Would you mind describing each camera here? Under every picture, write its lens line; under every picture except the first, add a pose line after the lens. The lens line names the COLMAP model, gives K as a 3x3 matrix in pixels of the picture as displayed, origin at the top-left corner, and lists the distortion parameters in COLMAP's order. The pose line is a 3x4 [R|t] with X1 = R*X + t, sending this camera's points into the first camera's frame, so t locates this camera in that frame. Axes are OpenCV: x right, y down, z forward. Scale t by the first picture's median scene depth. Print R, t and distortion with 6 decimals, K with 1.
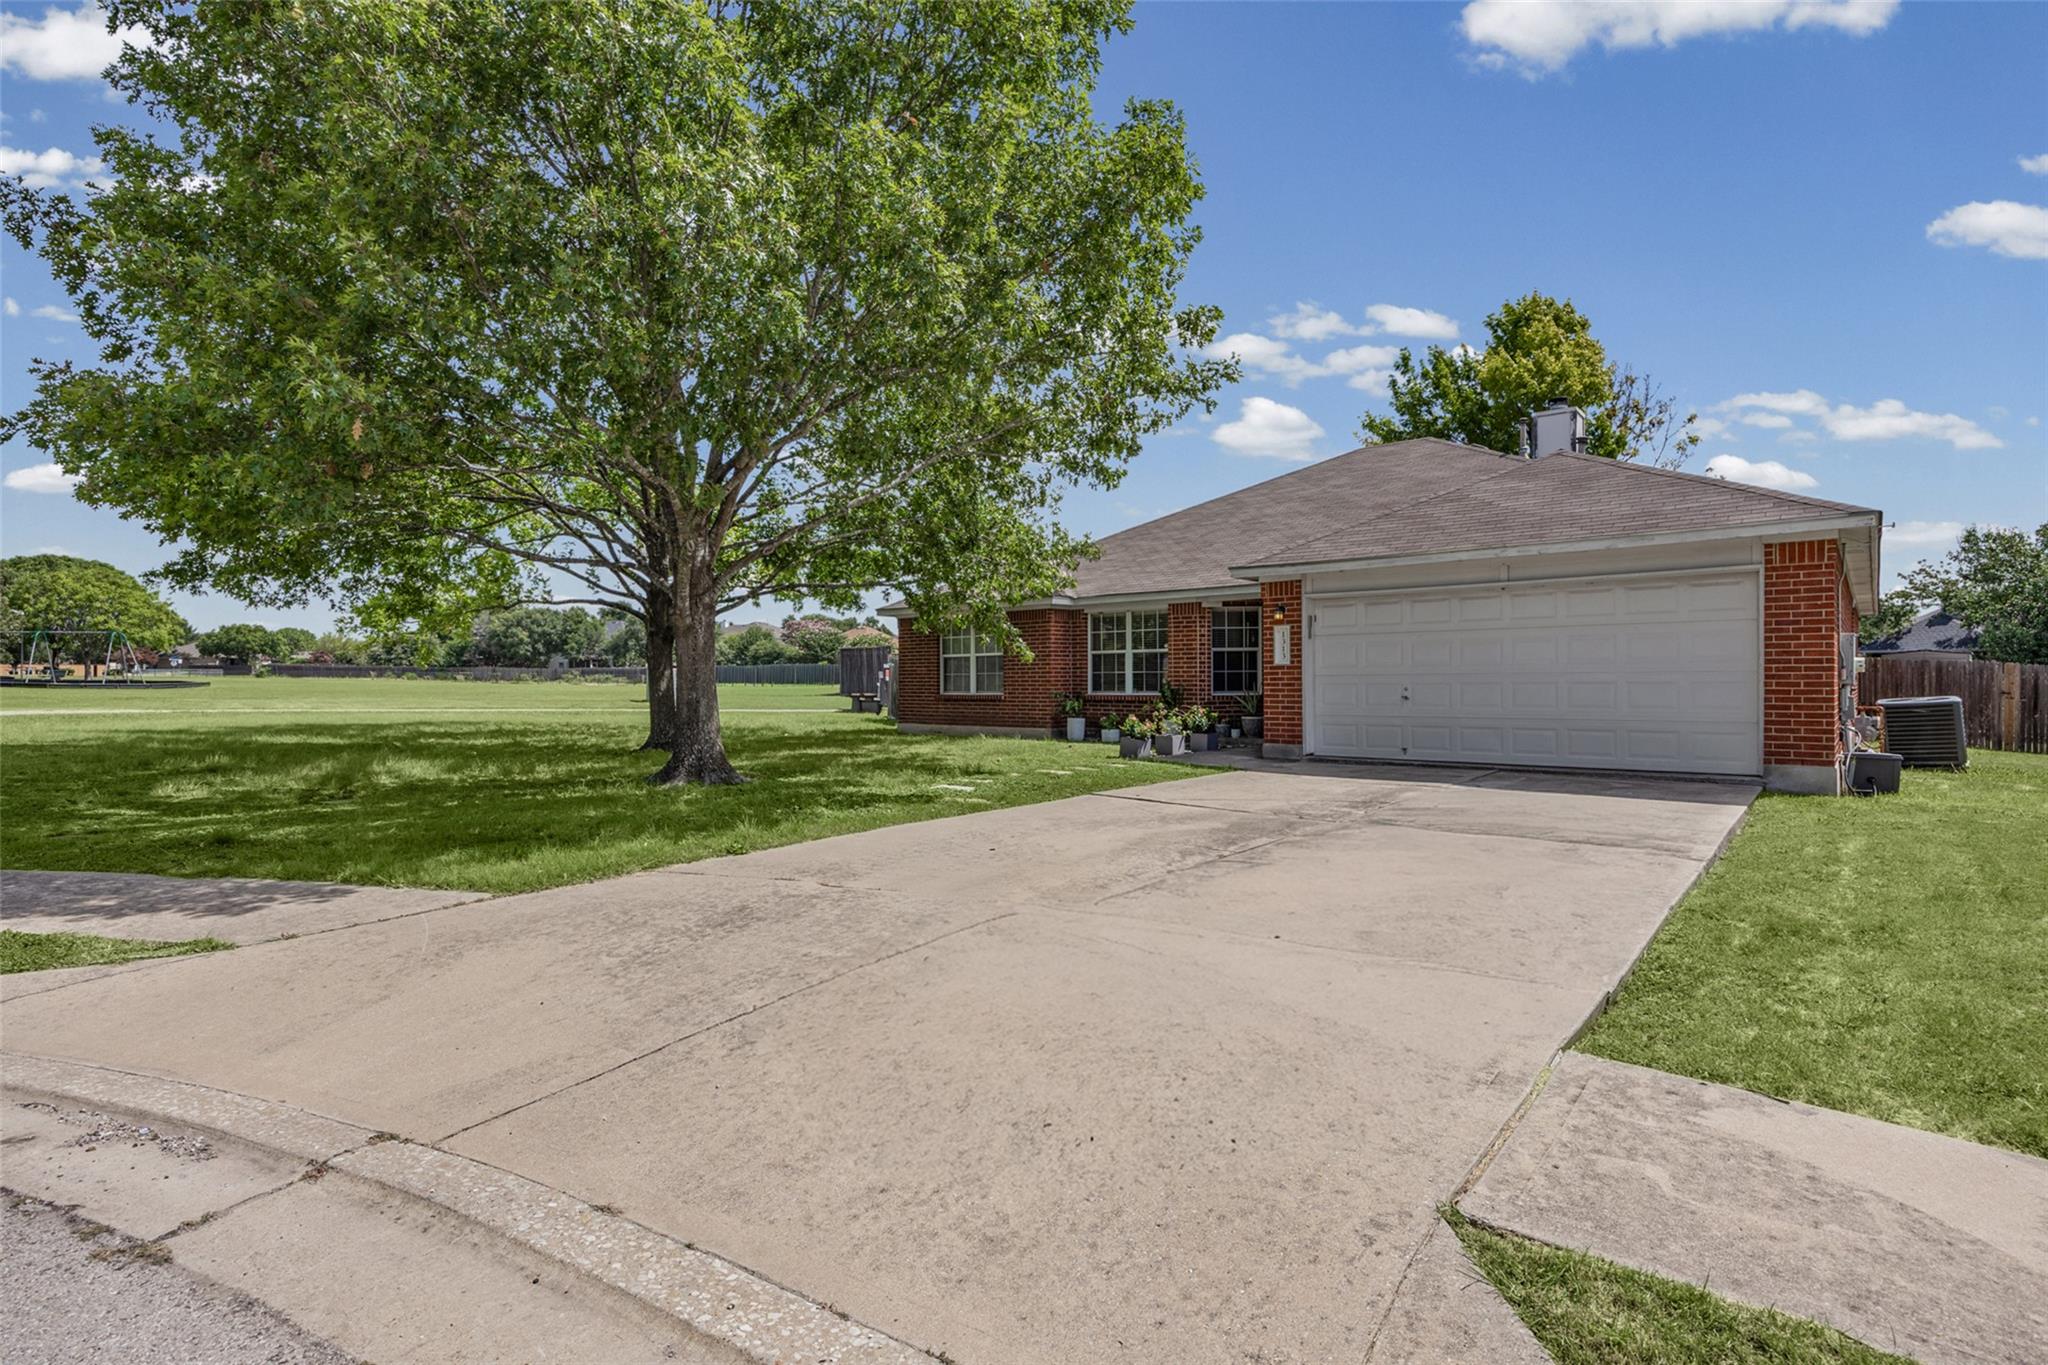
lens RADIAL K [[1040.9, 0, 1023.2], [0, 1040.9, 679.7], [0, 0, 1]] dist [-0.001066, -0.000174]
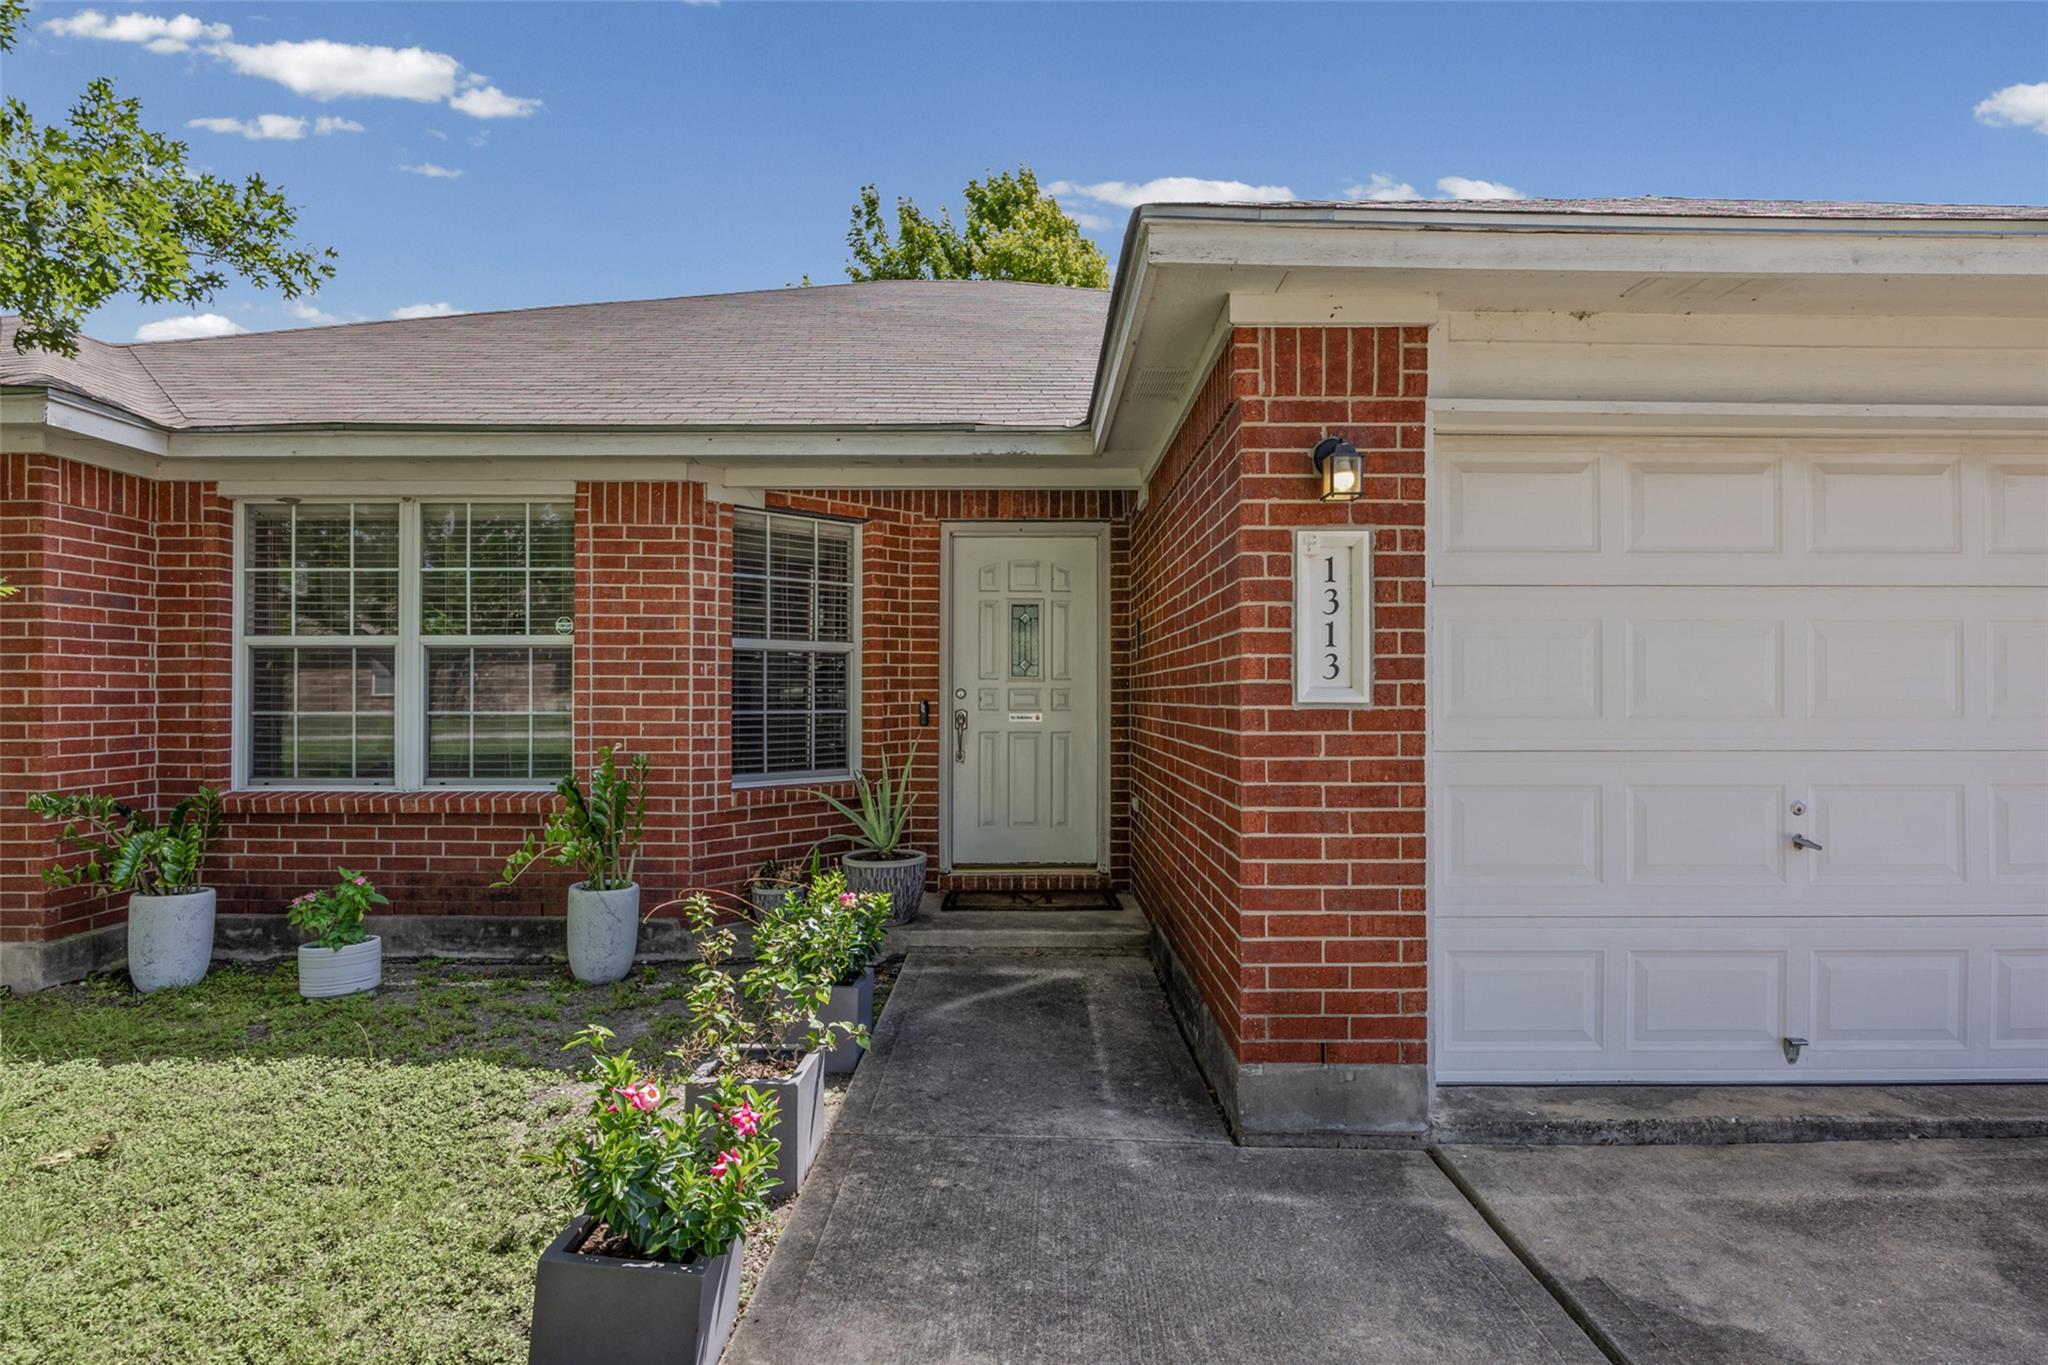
lens RADIAL K [[1040.9, 0, 1027.5], [0, 1040.9, 690.6], [0, 0, 1]] dist [-0.001066, -0.000174]
pose [[0.755442, 0.011156, 0.655121, 0.042222], [-0.006569, 0.999934, -0.009453, -0.011591], [-0.655183, 0.002838, 0.755465, 0.671194]]
